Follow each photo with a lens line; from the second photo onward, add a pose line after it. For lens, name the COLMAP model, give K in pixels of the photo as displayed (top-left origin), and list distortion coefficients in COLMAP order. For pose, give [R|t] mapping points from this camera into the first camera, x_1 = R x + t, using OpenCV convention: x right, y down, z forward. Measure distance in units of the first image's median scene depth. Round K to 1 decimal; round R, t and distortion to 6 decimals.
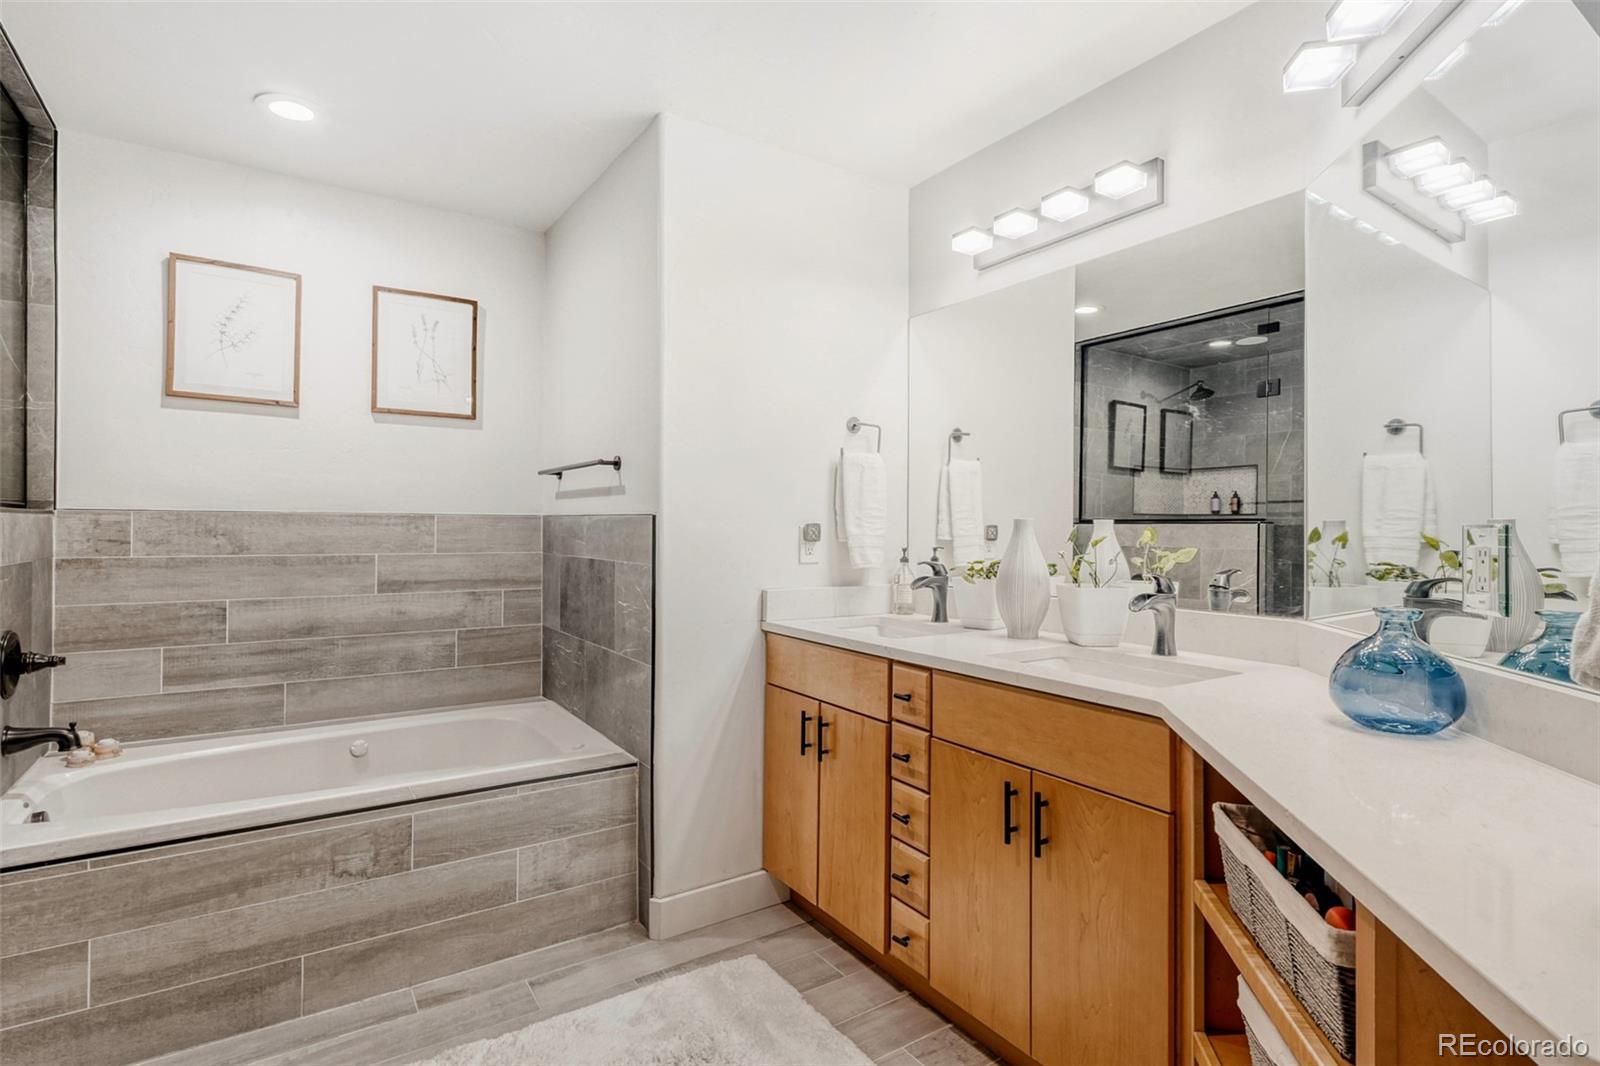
lens RADIAL K [[778.7, 0, 799.5], [0, 778.7, 528.0], [0, 0, 1]] dist [0.001442, -0.006529]
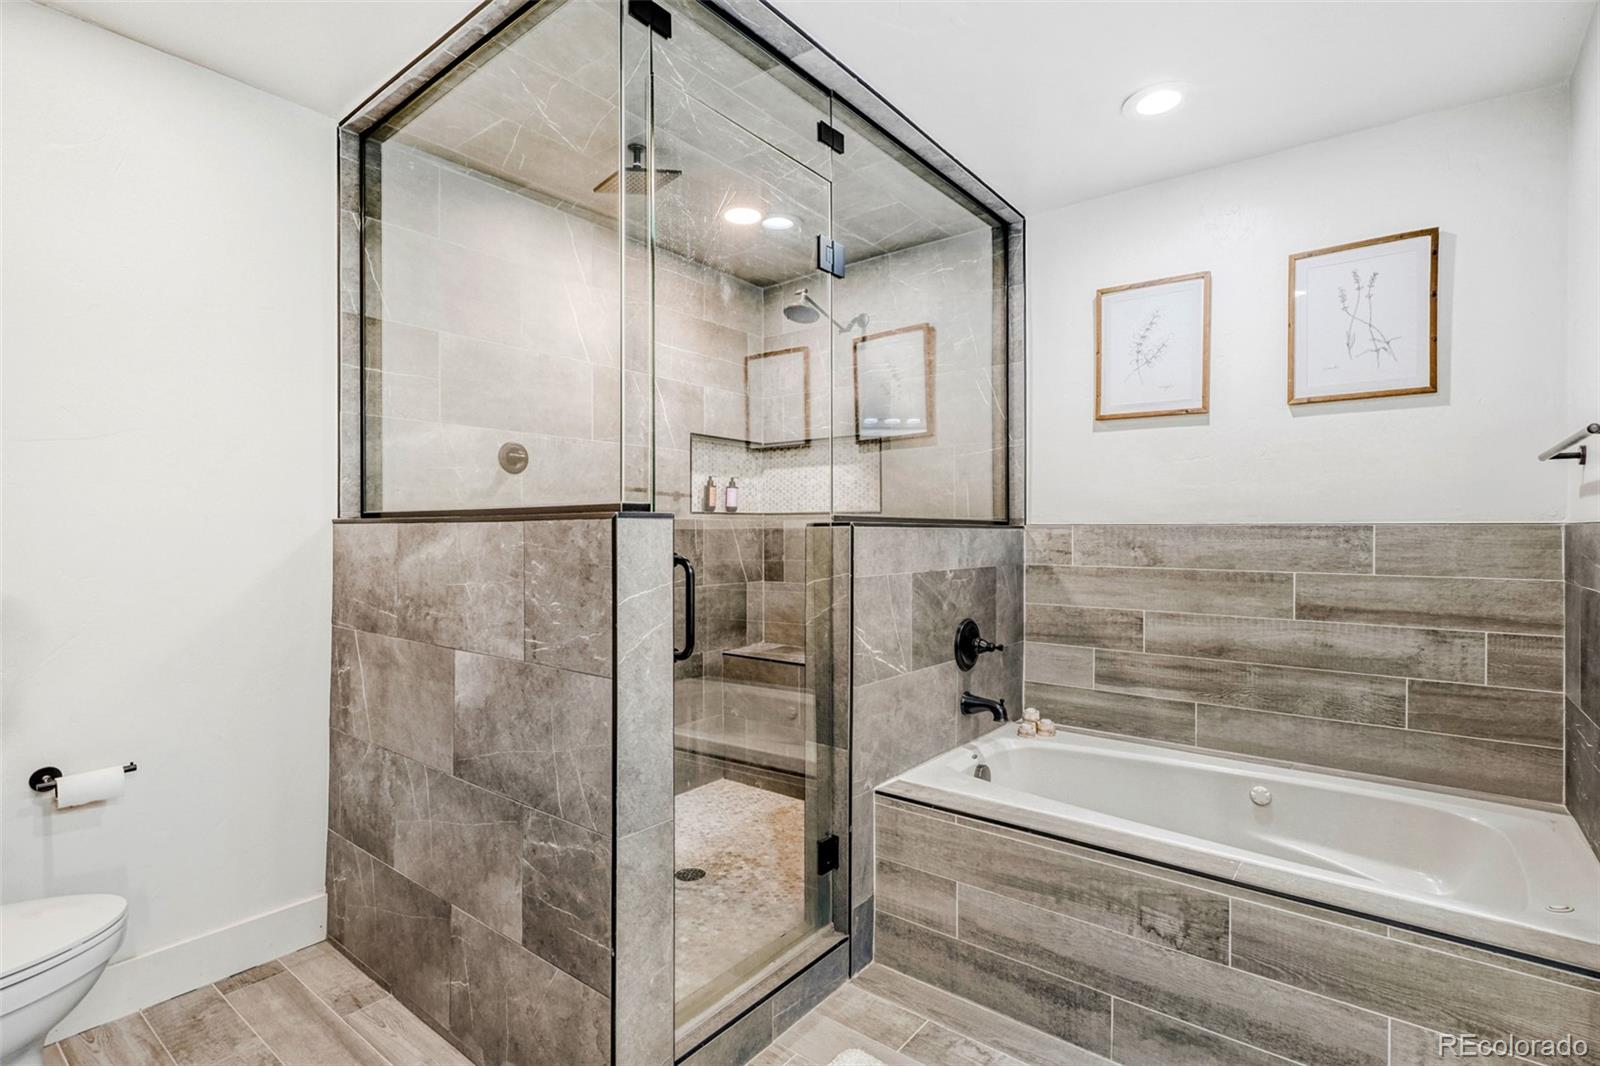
lens RADIAL K [[771.3, 0, 800.5], [0, 771.3, 537.0], [0, 0, 1]] dist [0.004157, -0.004835]
pose [[0.306407, -0.000126, -0.951901, 0.097412], [-0.003993, 0.999991, -0.001418, -0.001702], [0.951892, 0.004235, 0.306404, 0.253460]]
